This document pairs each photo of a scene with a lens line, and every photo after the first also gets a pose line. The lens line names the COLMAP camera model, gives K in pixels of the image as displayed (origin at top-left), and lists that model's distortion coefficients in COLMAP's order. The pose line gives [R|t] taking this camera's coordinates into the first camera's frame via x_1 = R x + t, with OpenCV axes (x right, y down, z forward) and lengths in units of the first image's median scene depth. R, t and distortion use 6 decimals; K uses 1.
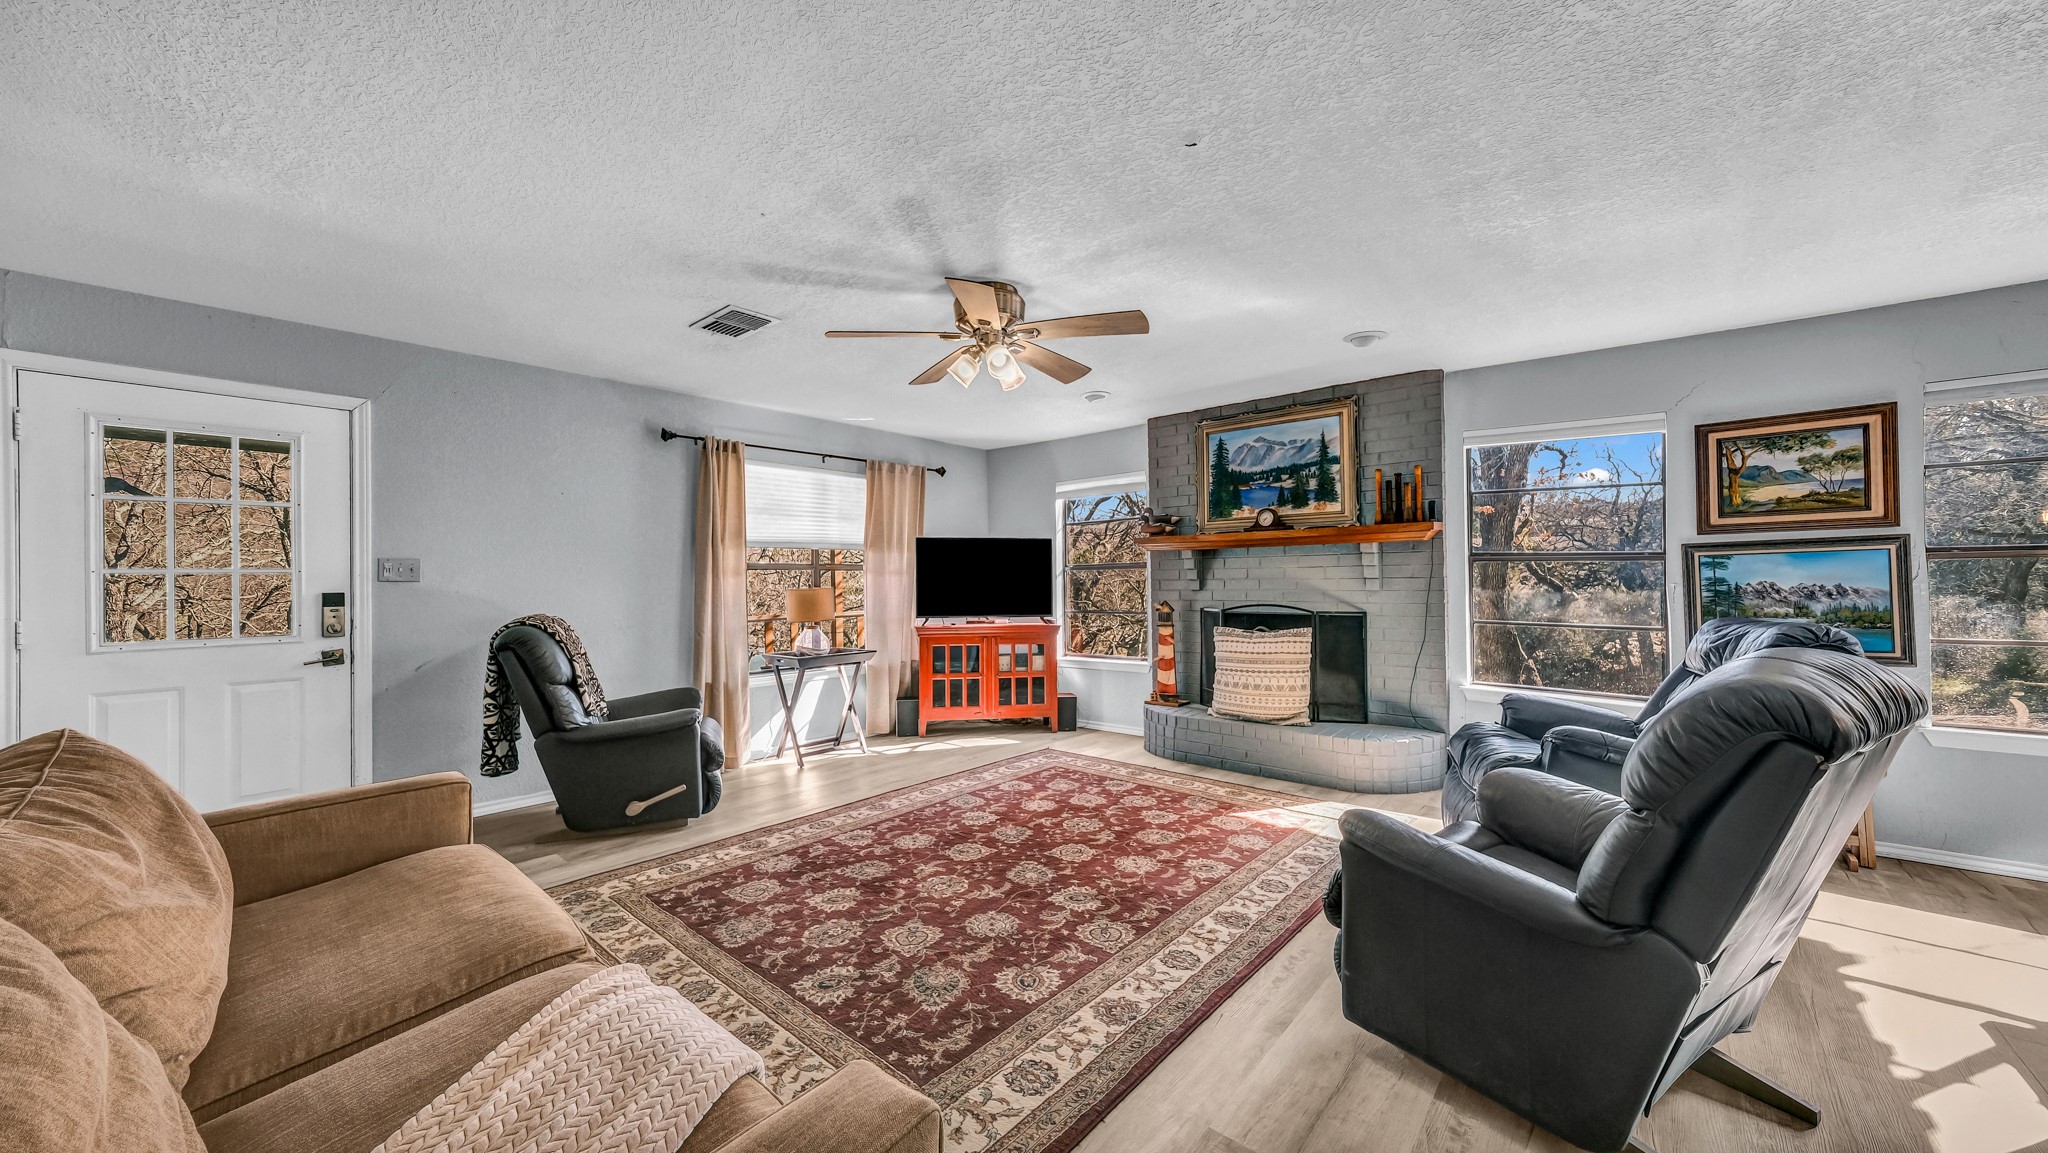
lens RADIAL K [[722.7, 0, 1049.7], [0, 722.7, 568.3], [0, 0, 1]] dist [-0.003445, 0.002634]
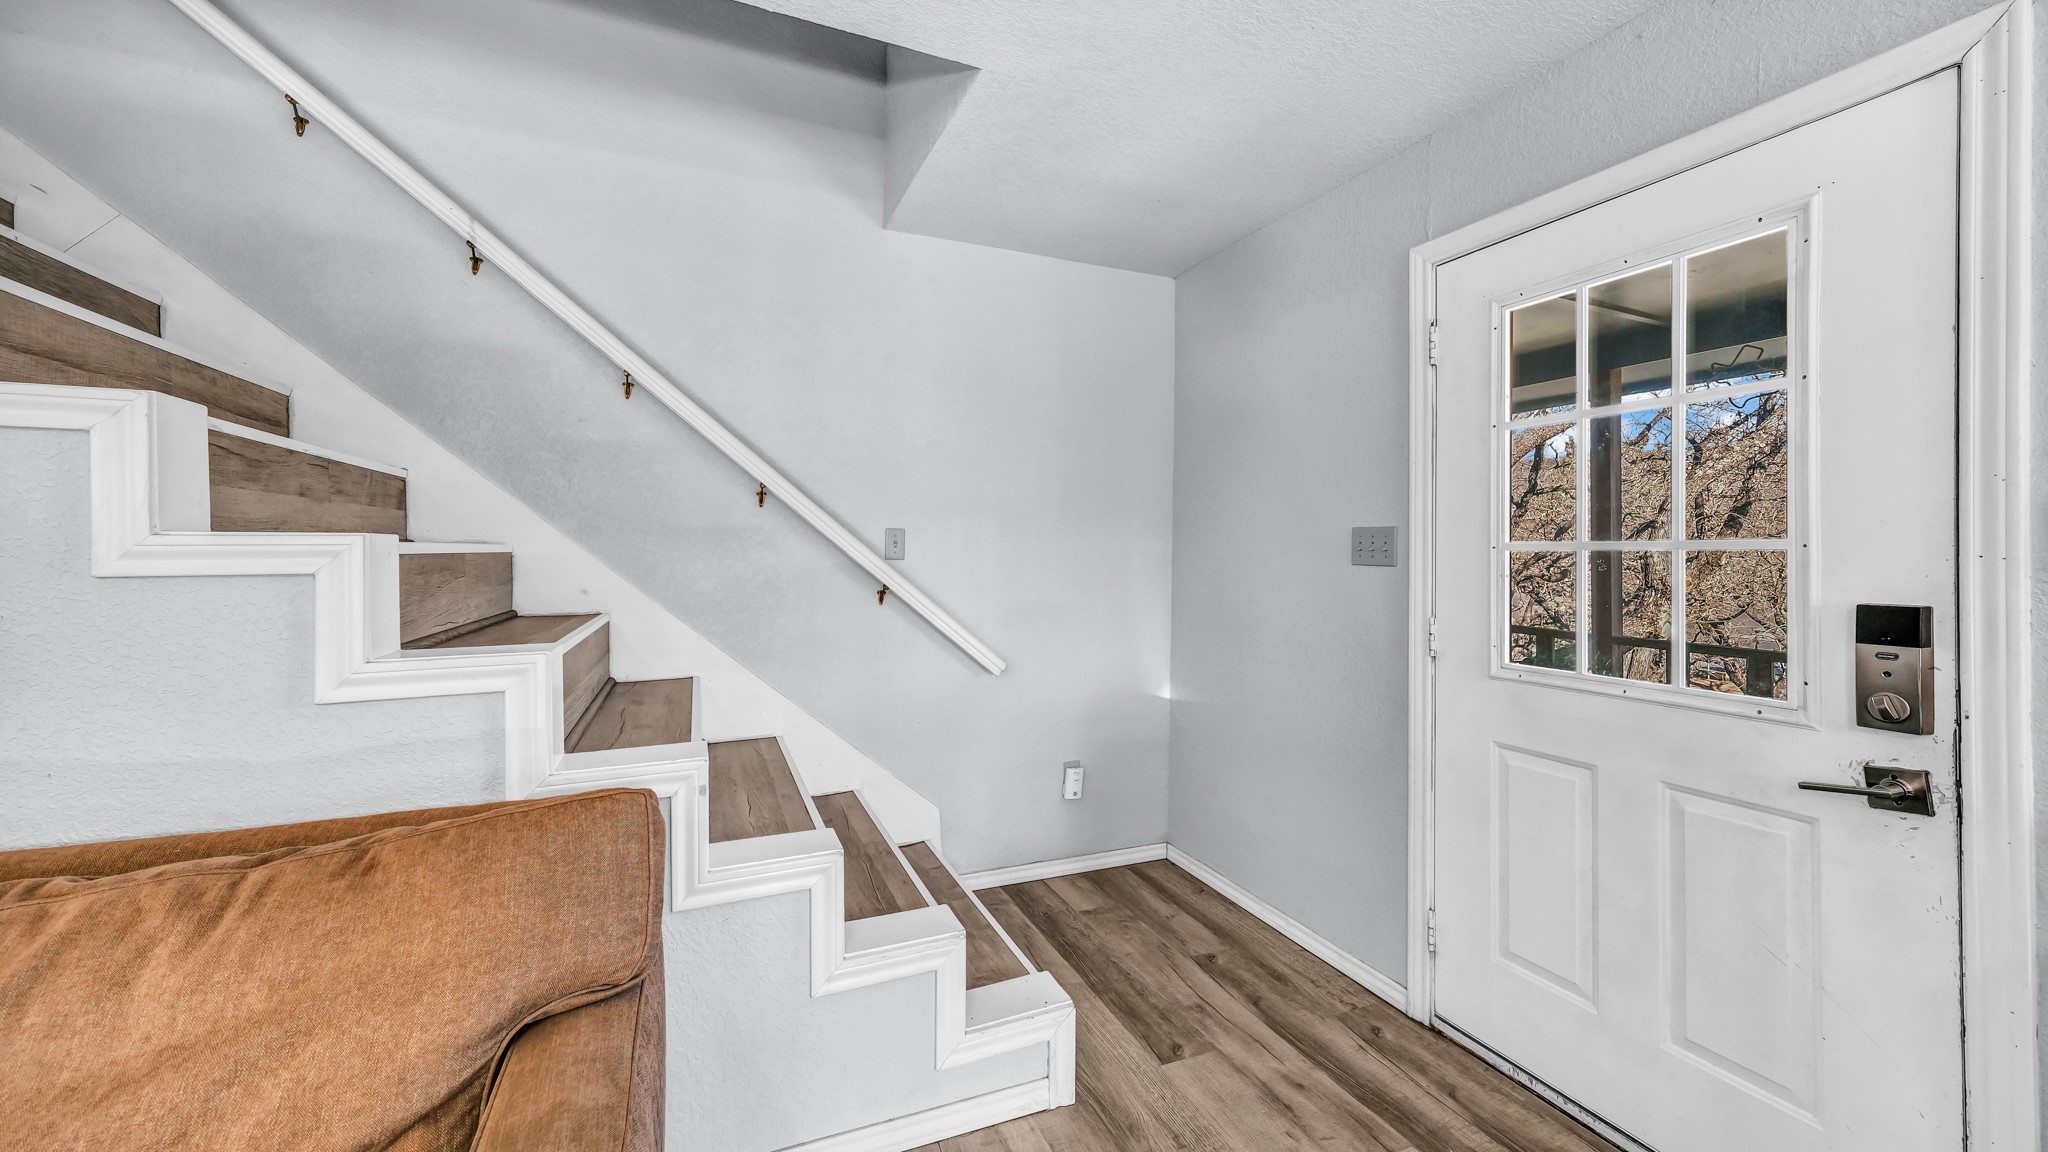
lens RADIAL K [[730.9, 0, 1016.3], [0, 730.9, 552.3], [0, 0, 1]] dist [-0.001145, 0.000213]
pose [[-0.458398, -0.003648, -0.888740, -0.469263], [0.000716, 0.999990, -0.004474, 0.009754], [0.888747, -0.002687, -0.458390, 0.761896]]
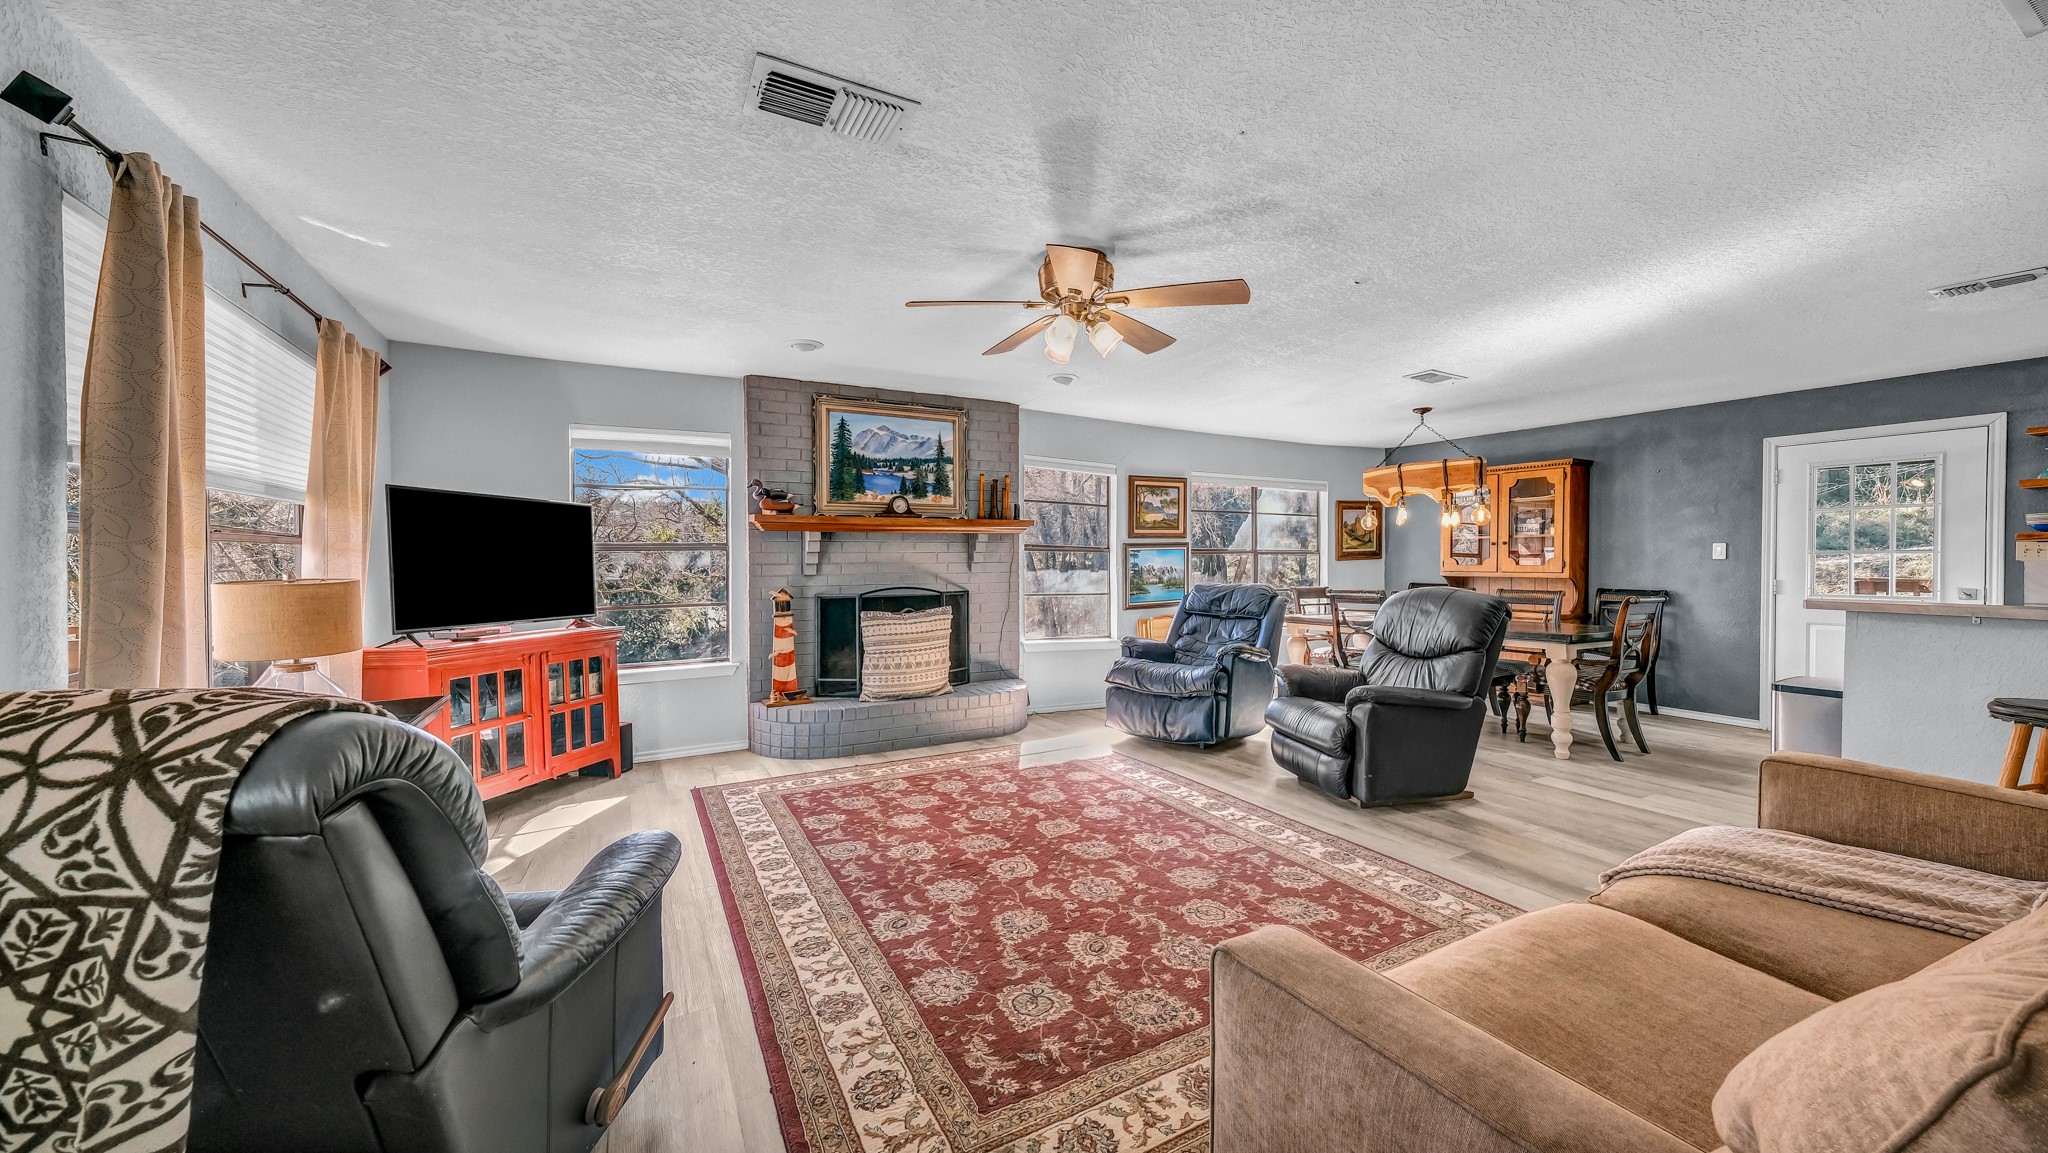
lens RADIAL K [[722.7, 0, 1026.8], [0, 722.7, 567.4], [0, 0, 1]] dist [-0.003445, 0.002634]
pose [[0.368107, -0.002039, 0.929781, -0.865550], [-0.012900, 0.999890, 0.007300, 0.015400], [-0.929694, -0.014681, 0.368040, 0.616099]]
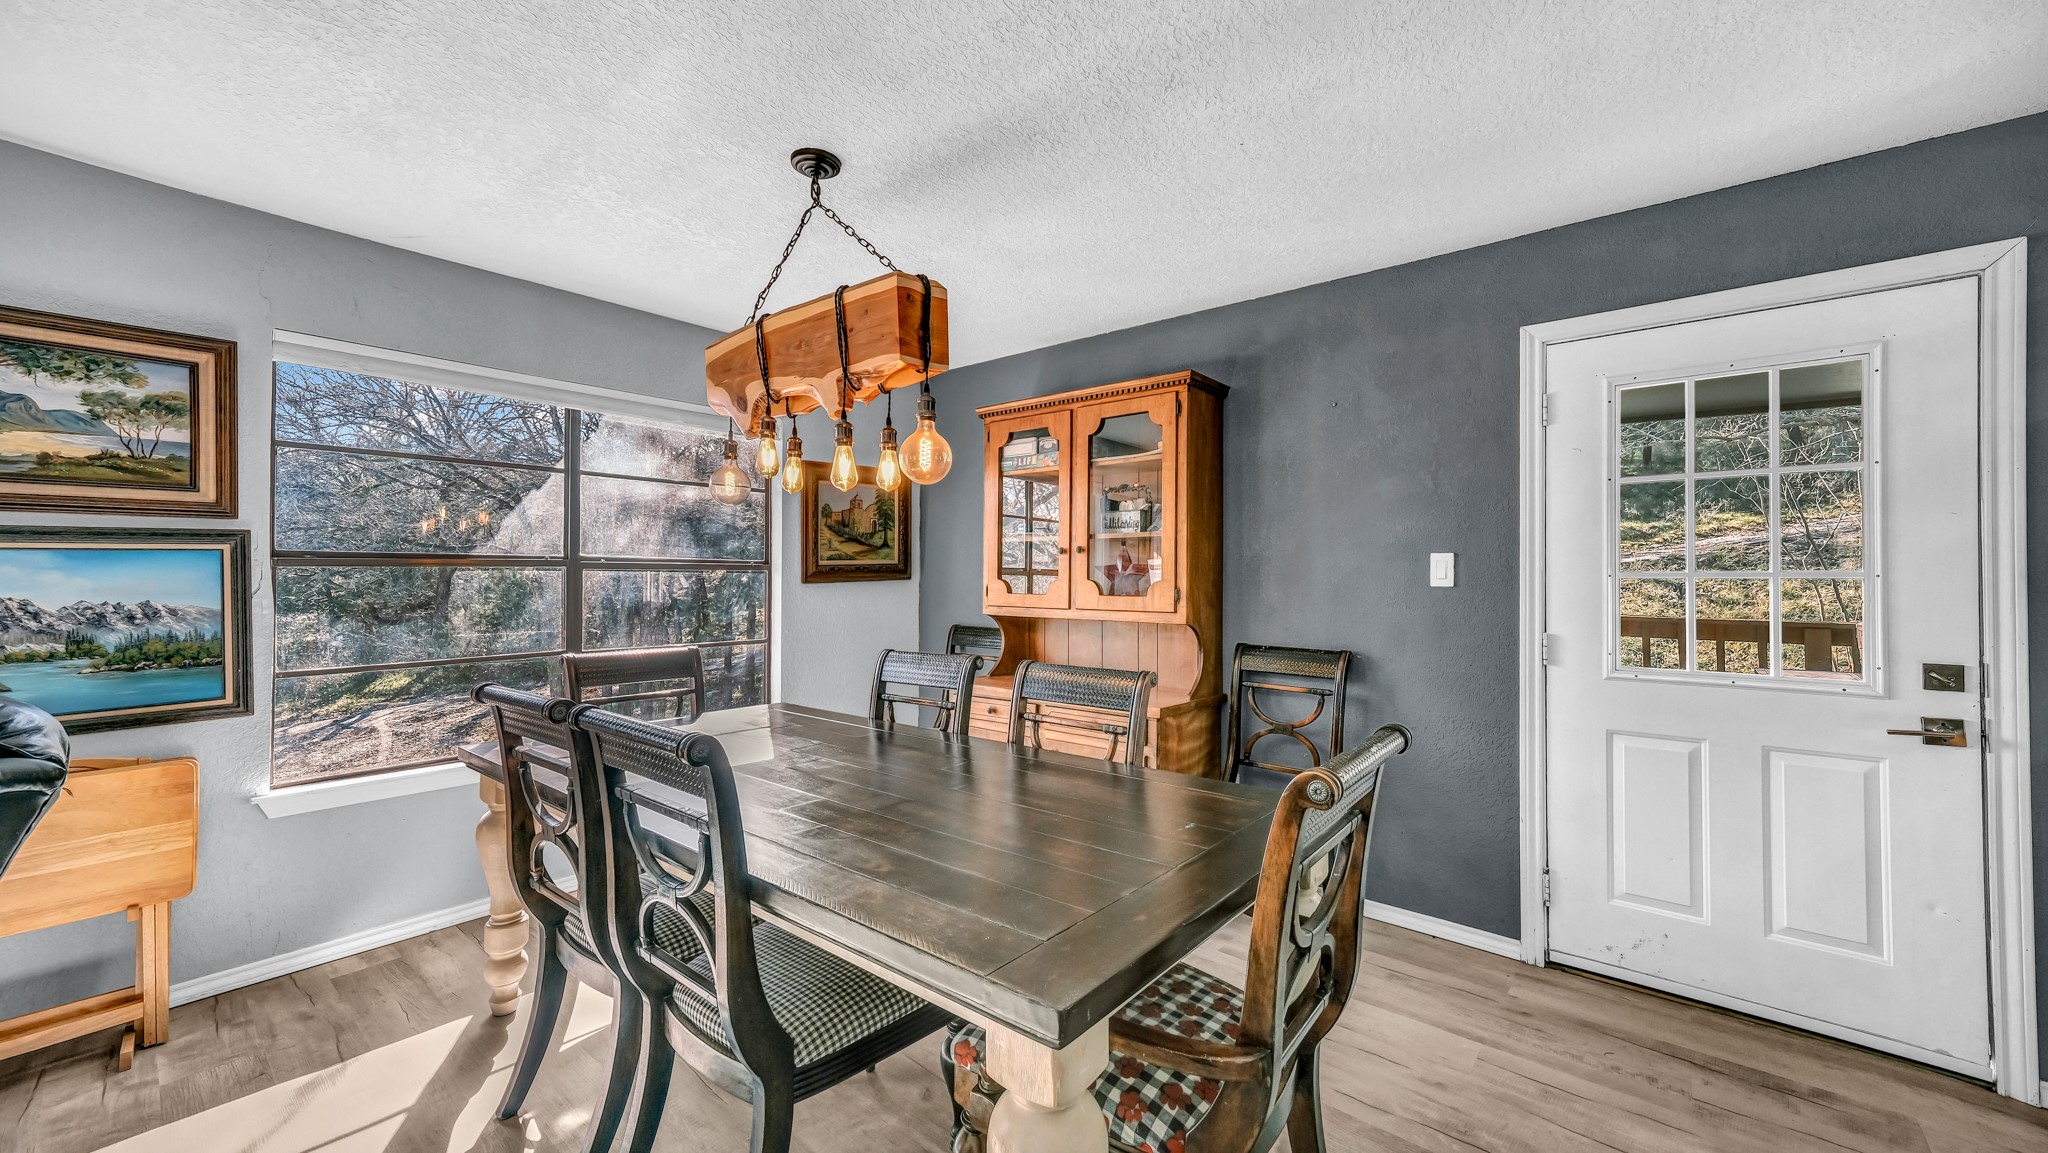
lens RADIAL K [[766.6, 0, 1015.6], [0, 766.6, 574.8], [0, 0, 1]] dist [0.006097, 0.000759]
pose [[0.011292, 0.010500, 0.999881, 0.398496], [-0.017340, 0.999797, -0.010304, -0.007876], [-0.999786, -0.017222, 0.011472, 0.210972]]
